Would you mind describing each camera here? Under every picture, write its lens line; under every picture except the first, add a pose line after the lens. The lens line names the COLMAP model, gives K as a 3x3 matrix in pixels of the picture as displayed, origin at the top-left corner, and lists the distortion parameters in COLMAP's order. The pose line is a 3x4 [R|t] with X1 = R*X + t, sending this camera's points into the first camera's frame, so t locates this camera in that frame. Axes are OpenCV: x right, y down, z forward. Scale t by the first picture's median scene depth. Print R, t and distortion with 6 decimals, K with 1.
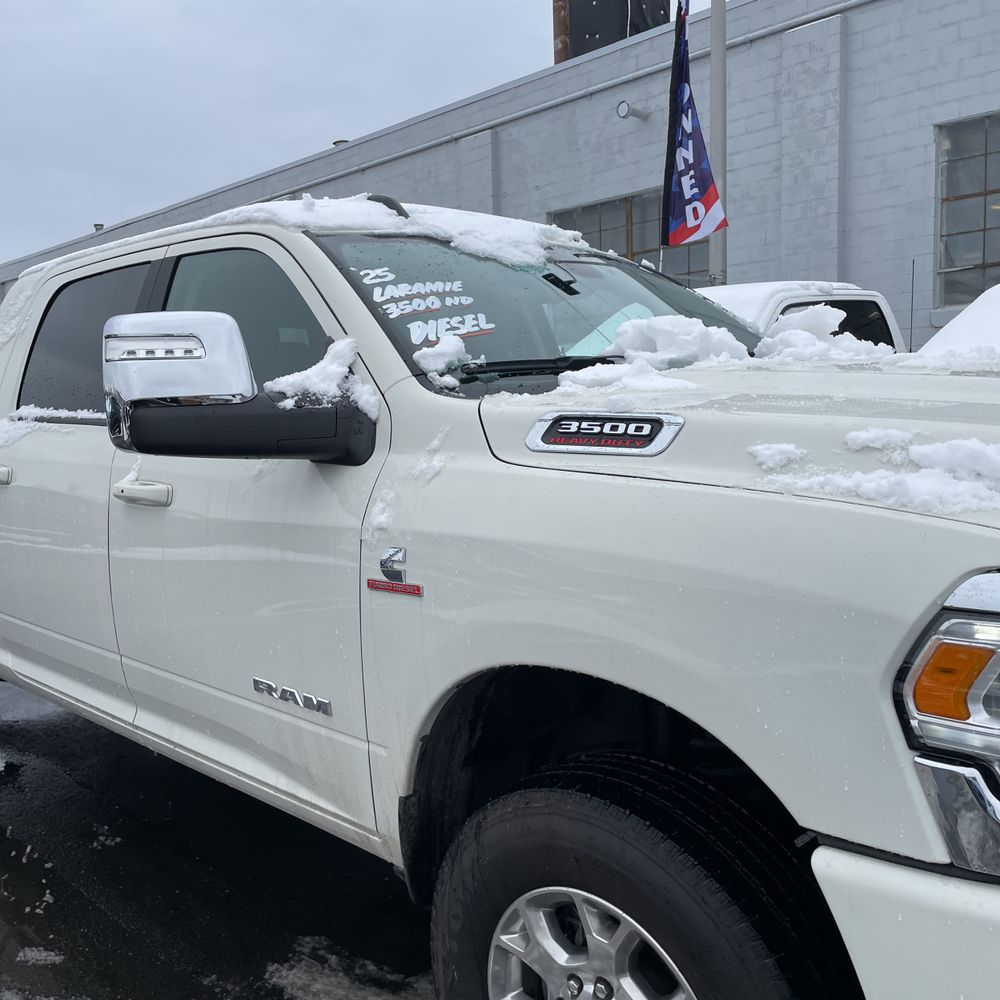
lens RADIAL K [[1013.0, 0, 496.0], [0, 1013.0, 502.2], [0, 0, 1]] dist [0.062758, 0.000000]
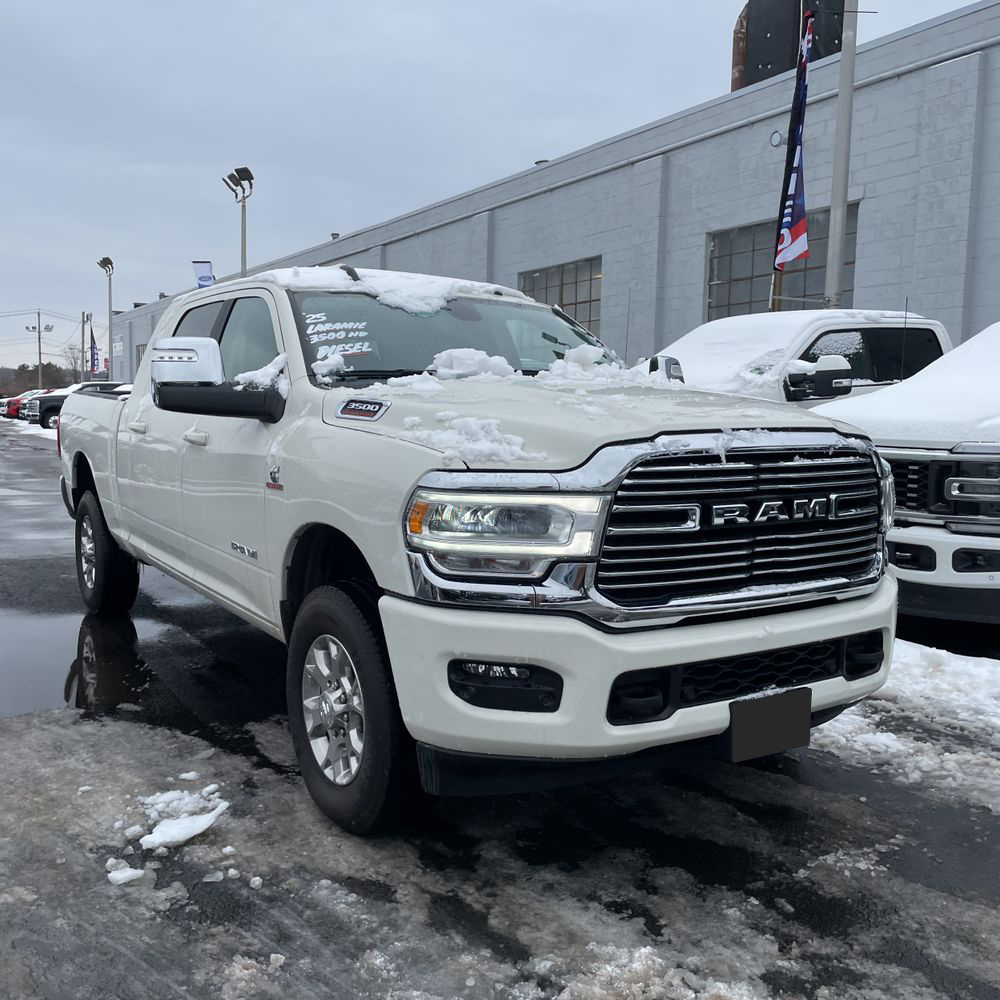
lens RADIAL K [[1013.0, 0, 506.2], [0, 1013.0, 502.4], [0, 0, 1]] dist [0.062758, 0.000000]
pose [[0.975577, 0.069980, -0.208213, 0.521983], [-0.070357, 0.997506, 0.005608, 0.052685], [0.208086, 0.009178, 0.978067, -0.562795]]
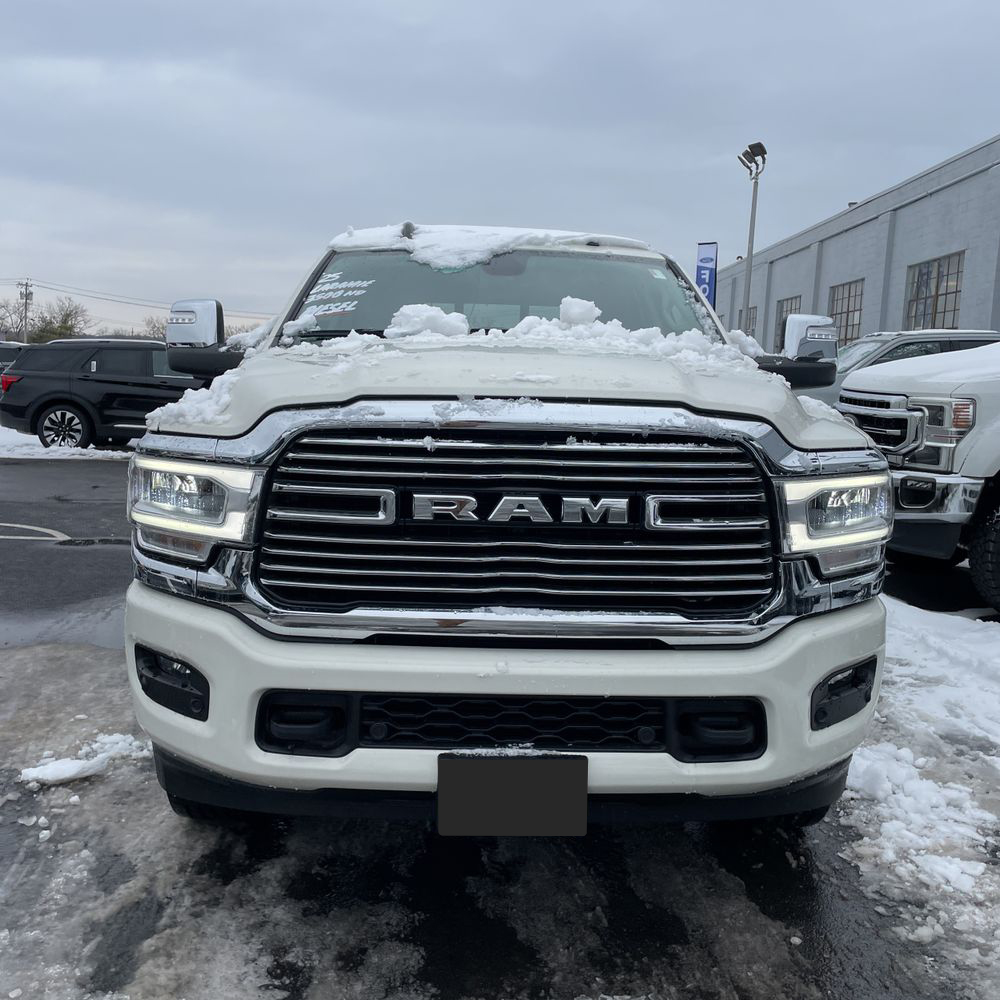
lens RADIAL K [[1013.0, 0, 503.5], [0, 1013.0, 498.6], [0, 0, 1]] dist [0.062758, 0.000000]
pose [[0.720248, 0.142265, -0.678972, 1.132897], [-0.126574, 0.989267, 0.073013, -0.020082], [0.682071, 0.033353, 0.730525, -0.009648]]
